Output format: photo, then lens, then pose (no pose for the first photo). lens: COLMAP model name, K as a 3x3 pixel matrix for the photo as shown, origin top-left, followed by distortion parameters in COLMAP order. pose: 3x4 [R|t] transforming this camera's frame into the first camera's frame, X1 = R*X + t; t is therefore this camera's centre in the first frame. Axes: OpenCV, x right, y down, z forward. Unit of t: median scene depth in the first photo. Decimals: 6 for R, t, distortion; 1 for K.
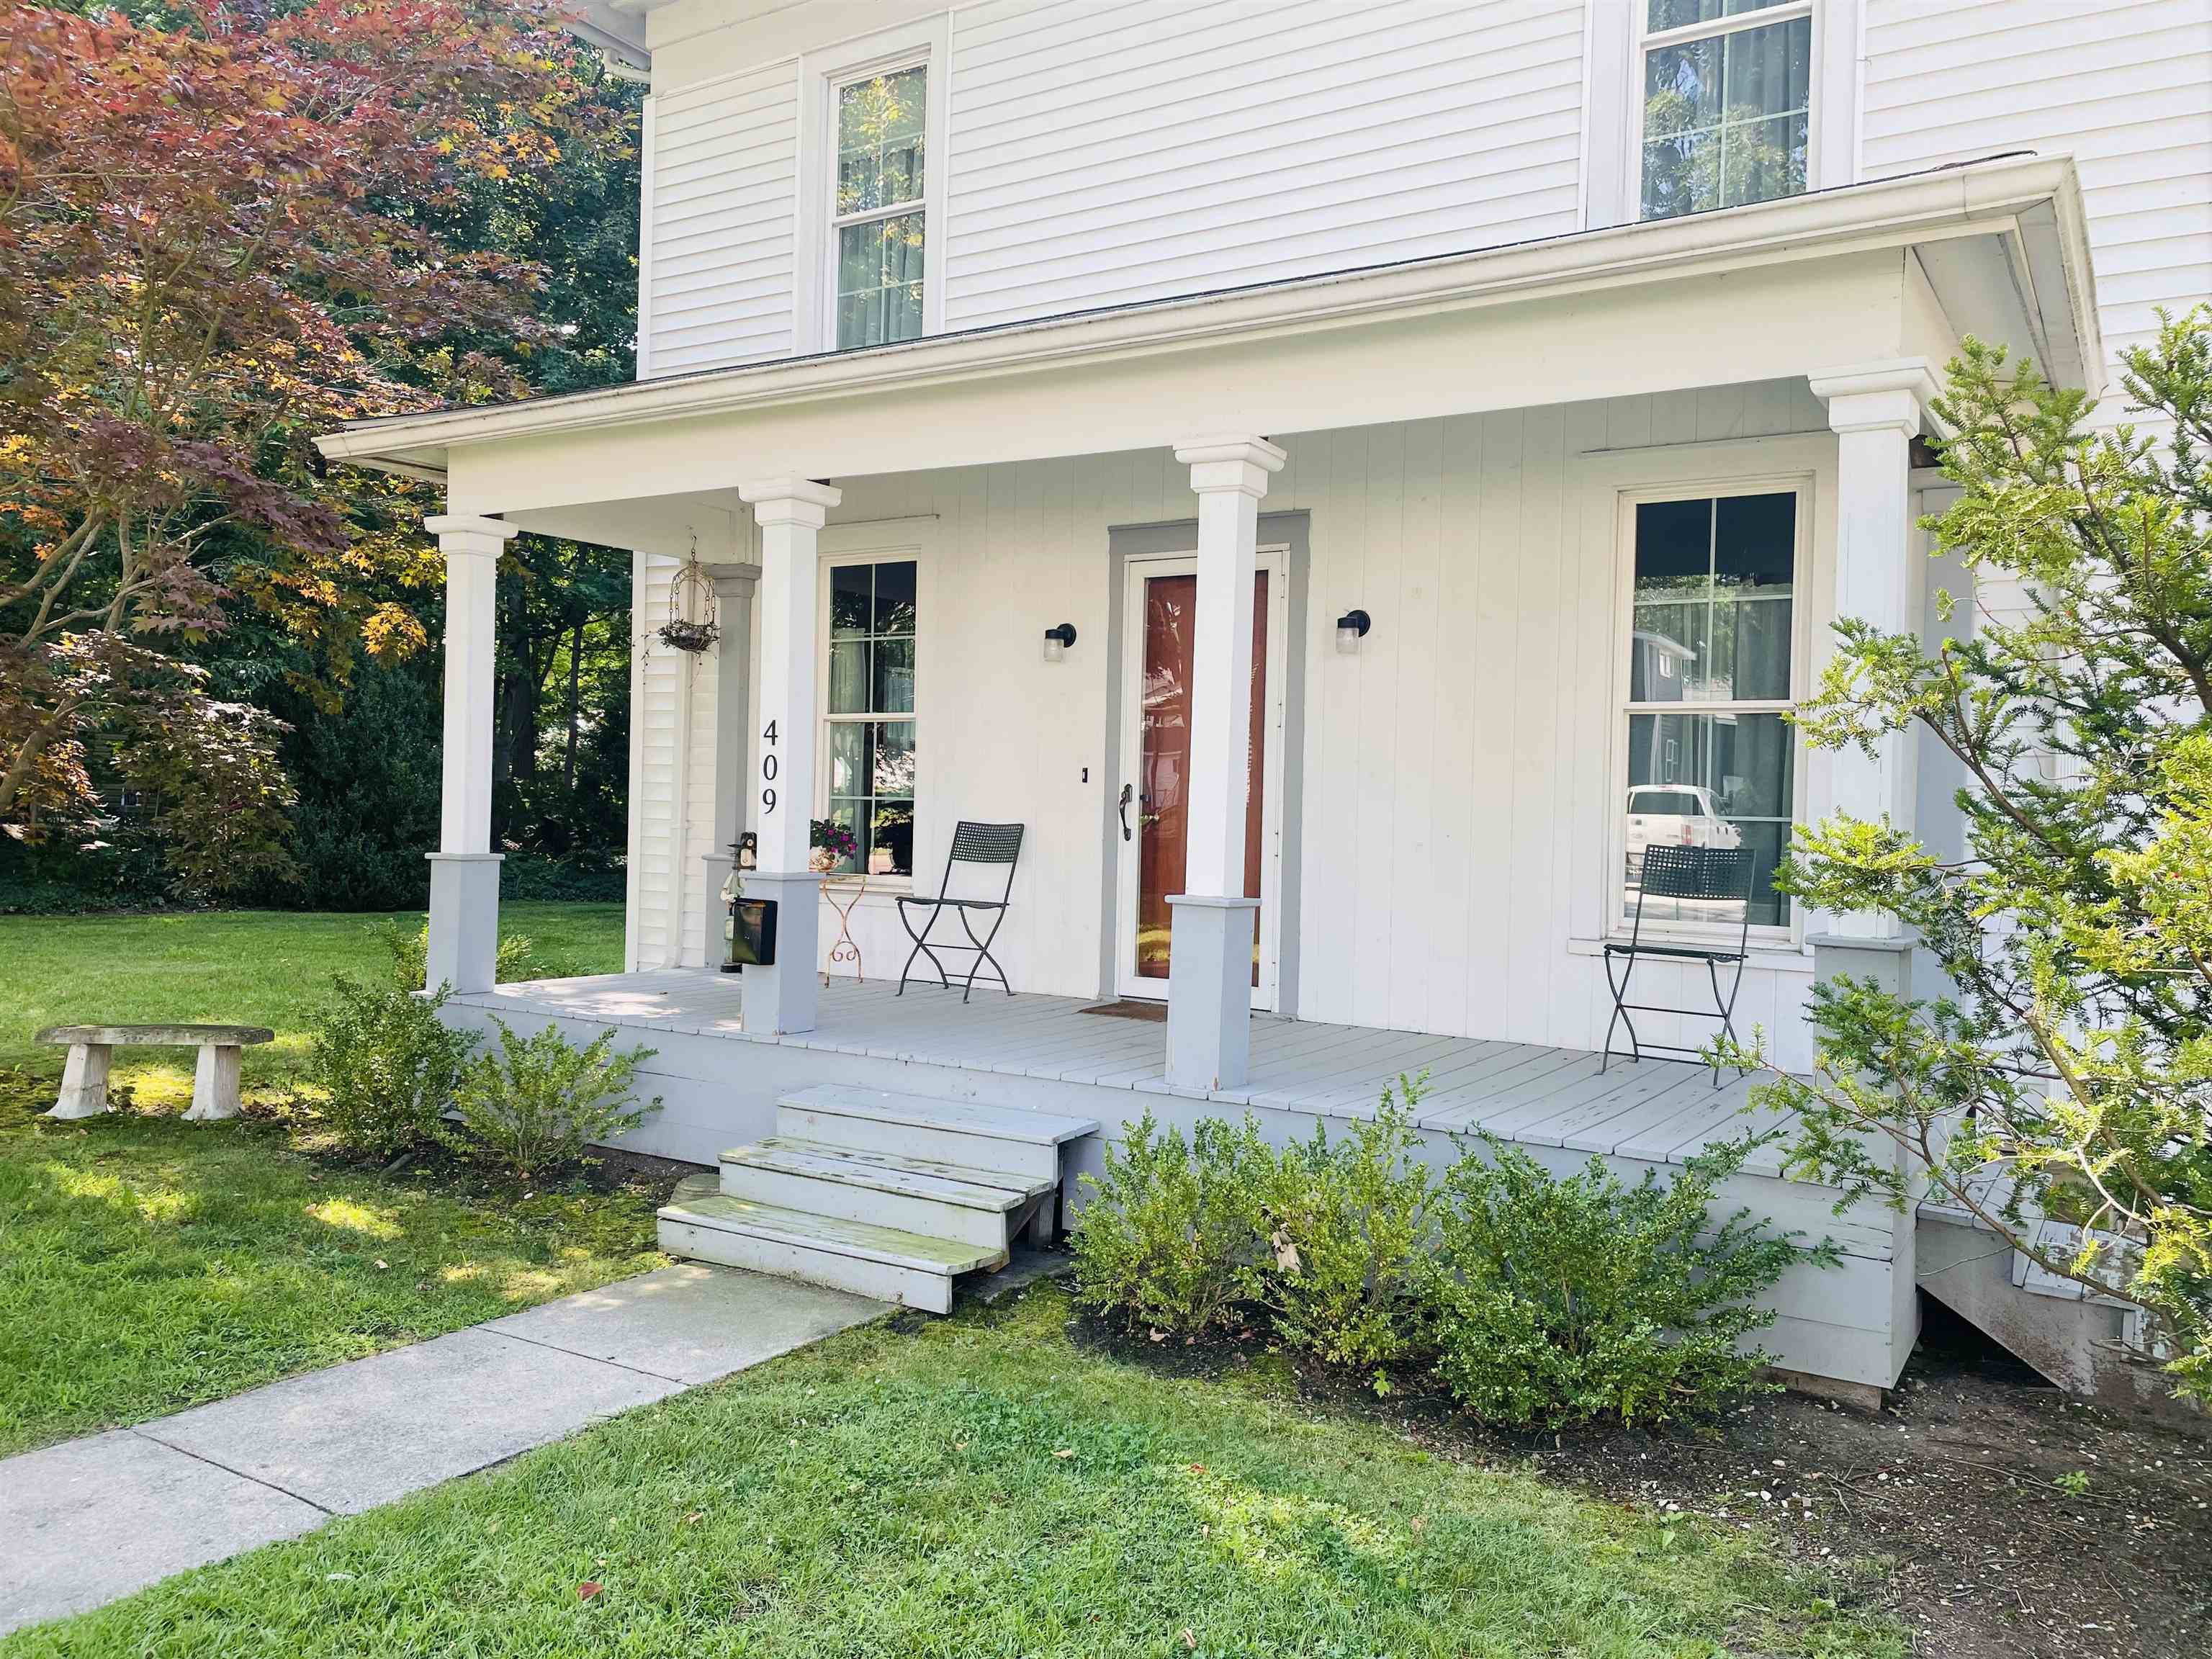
lens RADIAL K [[1676.8, 0, 1100.8], [0, 1676.8, 809.9], [0, 0, 1]] dist [0.093343, -0.125473]
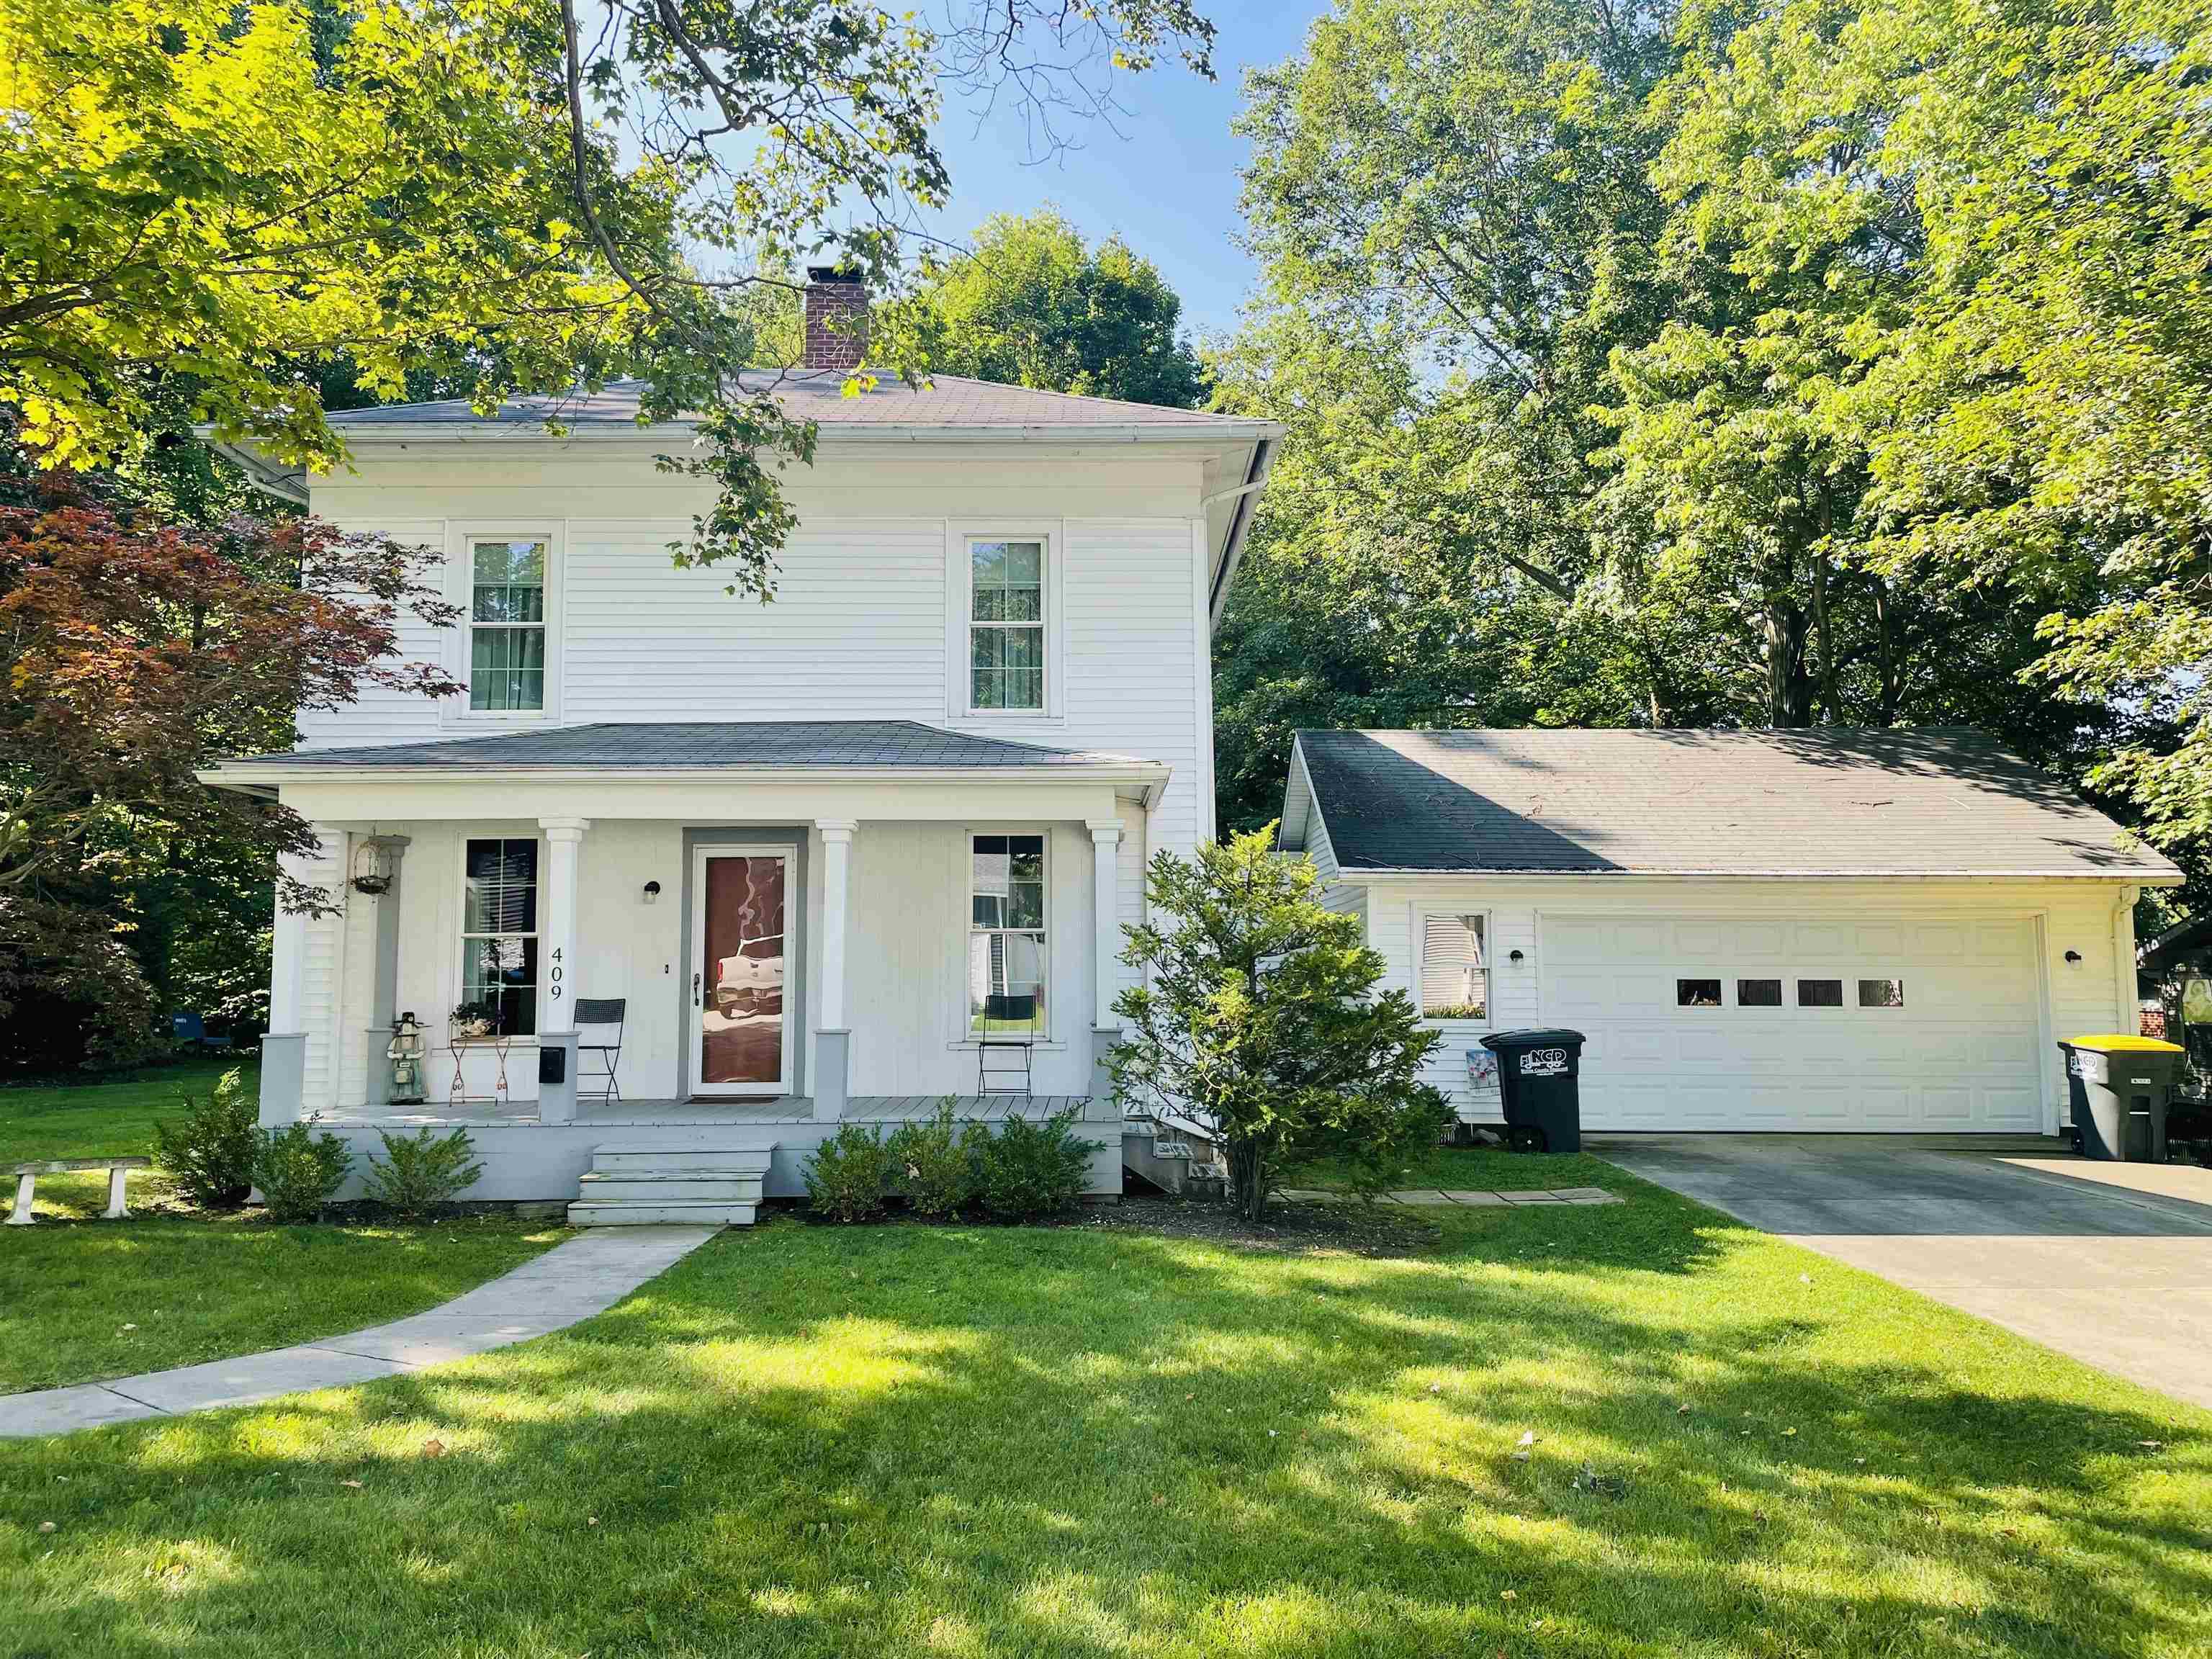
lens RADIAL K [[1676.8, 0, 1100.8], [0, 1676.8, 809.9], [0, 0, 1]] dist [0.093343, -0.125473]
pose [[0.846326, 0.017519, 0.532378, -0.666736], [0.027831, 0.996639, -0.077041, -0.044383], [-0.531938, 0.080019, 0.842994, -0.860637]]
